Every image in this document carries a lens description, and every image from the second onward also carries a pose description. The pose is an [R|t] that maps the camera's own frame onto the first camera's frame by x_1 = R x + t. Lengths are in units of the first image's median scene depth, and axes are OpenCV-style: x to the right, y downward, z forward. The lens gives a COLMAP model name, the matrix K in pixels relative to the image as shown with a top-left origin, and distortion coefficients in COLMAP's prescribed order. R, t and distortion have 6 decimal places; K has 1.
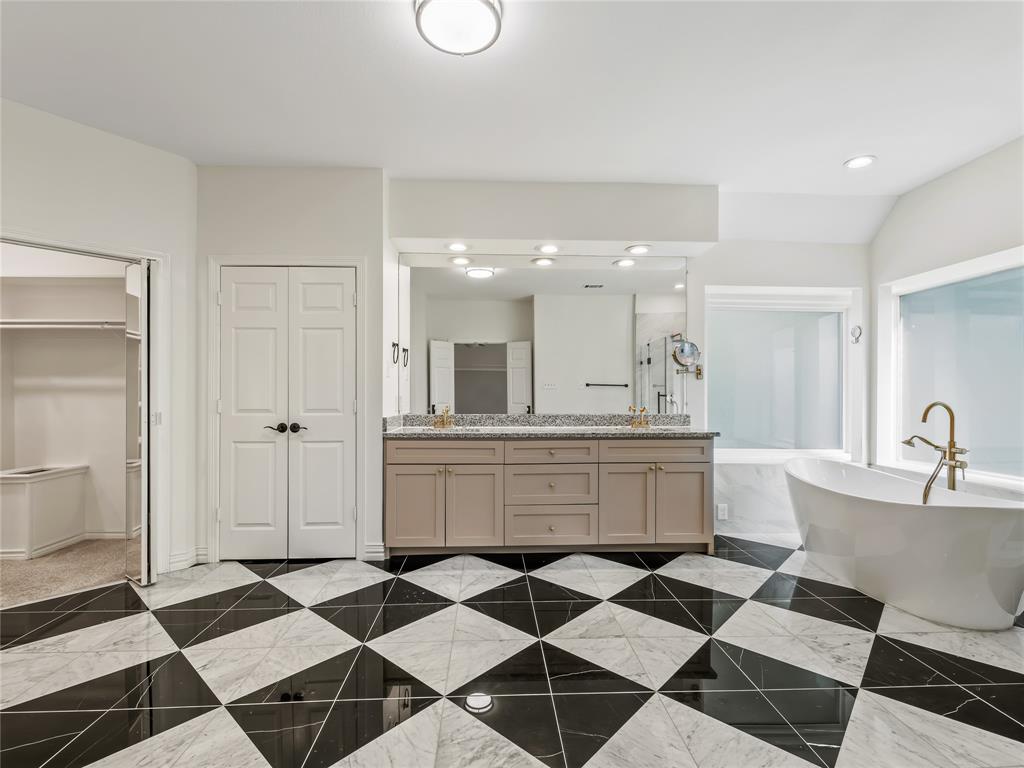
lens RADIAL K [[473.7, 0, 509.1], [0, 473.7, 394.0], [0, 0, 1]] dist [0.006404, -0.002056]
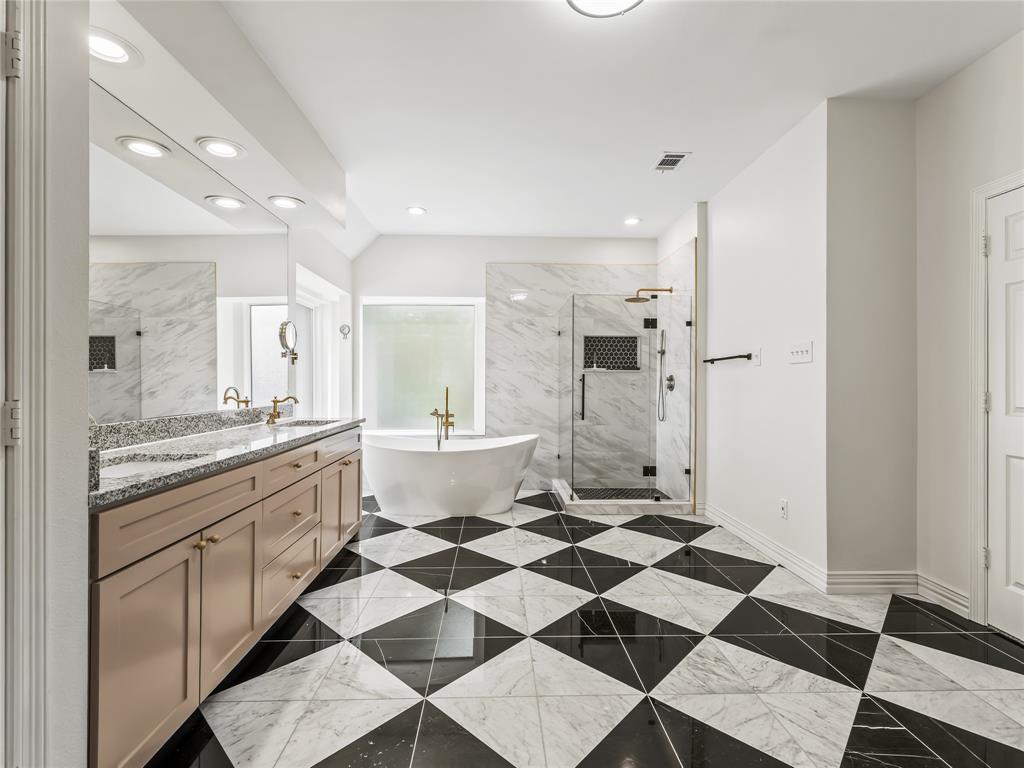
lens RADIAL K [[473.7, 0, 507.2], [0, 473.7, 380.2], [0, 0, 1]] dist [0.006404, -0.002056]
pose [[0.028827, -0.000831, 0.999584, -0.597084], [-0.004233, 0.999991, 0.000954, -0.003714], [-0.999575, -0.004259, 0.028824, 0.674304]]
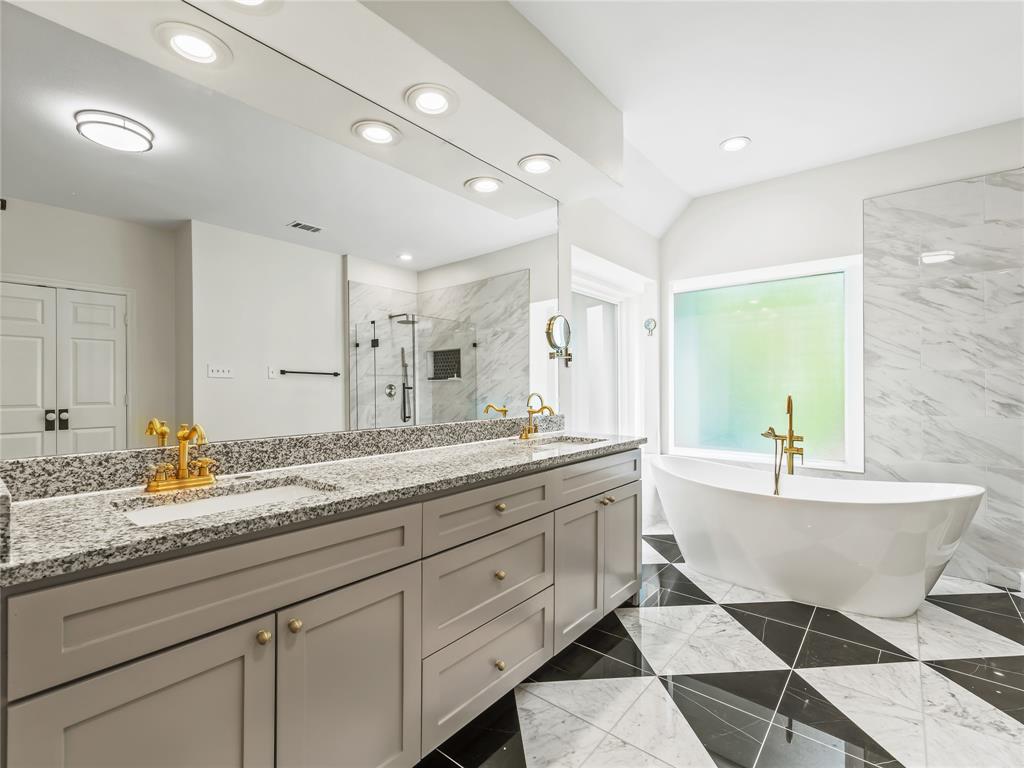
lens RADIAL K [[473.7, 0, 512.8], [0, 473.7, 383.6], [0, 0, 1]] dist [0.006404, -0.002056]
pose [[0.674804, 0.002284, 0.737994, -0.260199], [0.000439, 0.999994, -0.003496, -0.002389], [-0.737997, 0.002683, 0.674799, 0.662964]]
